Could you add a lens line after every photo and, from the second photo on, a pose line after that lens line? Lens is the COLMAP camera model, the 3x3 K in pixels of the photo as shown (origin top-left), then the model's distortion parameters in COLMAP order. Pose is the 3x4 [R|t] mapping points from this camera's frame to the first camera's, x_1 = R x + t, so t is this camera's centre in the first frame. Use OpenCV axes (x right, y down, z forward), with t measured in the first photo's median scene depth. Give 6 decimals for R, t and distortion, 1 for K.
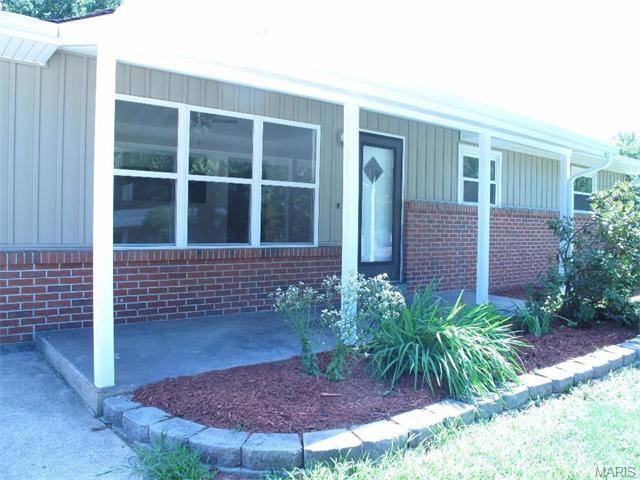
lens RADIAL K [[537.1, 0, 327.6], [0, 537.1, 236.7], [0, 0, 1]] dist [-0.127546, 0.085963]
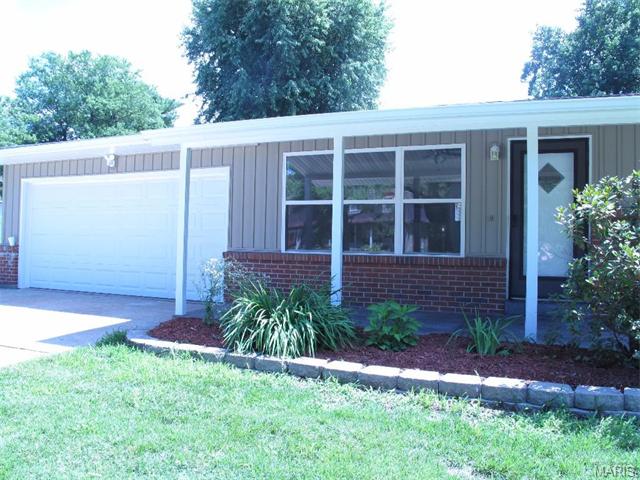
lens RADIAL K [[537.1, 0, 327.6], [0, 537.1, 236.7], [0, 0, 1]] dist [-0.127546, 0.085963]
pose [[0.467696, -0.022913, -0.883592, 0.852840], [-0.031881, 0.998576, -0.042769, 0.033942], [0.883314, 0.048173, 0.466300, 0.296493]]
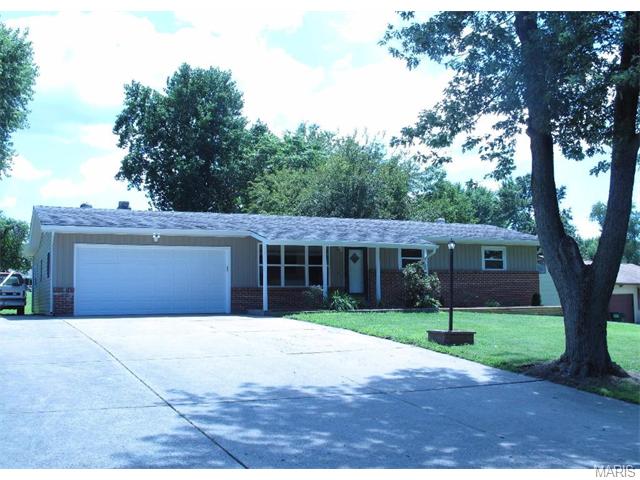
lens RADIAL K [[698.6, 0, 331.9], [0, 698.6, 240.4], [0, 0, 1]] dist [-0.063712, -0.027382]
pose [[0.971094, -0.052757, -0.232794, 0.943933], [0.026522, 0.993078, -0.114420, 0.220274], [0.237219, 0.104939, 0.965772, -2.907130]]
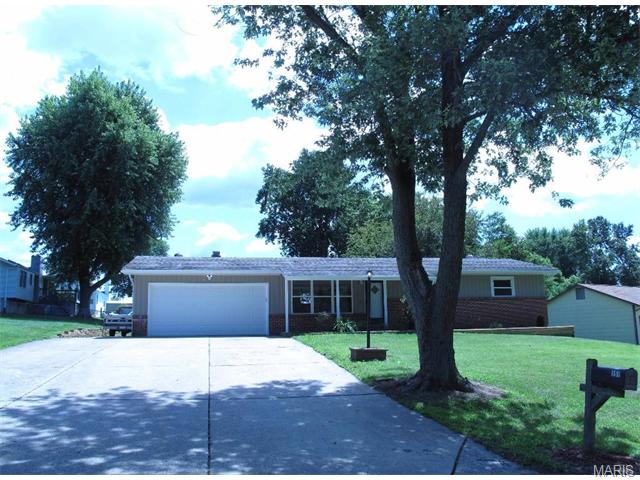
lens RADIAL K [[537.1, 0, 327.6], [0, 537.1, 236.7], [0, 0, 1]] dist [-0.127546, 0.085963]
pose [[0.881599, -0.117046, -0.457257, 1.644771], [0.025340, 0.979105, -0.201770, 0.255364], [0.471319, 0.166293, 0.866144, -2.444751]]
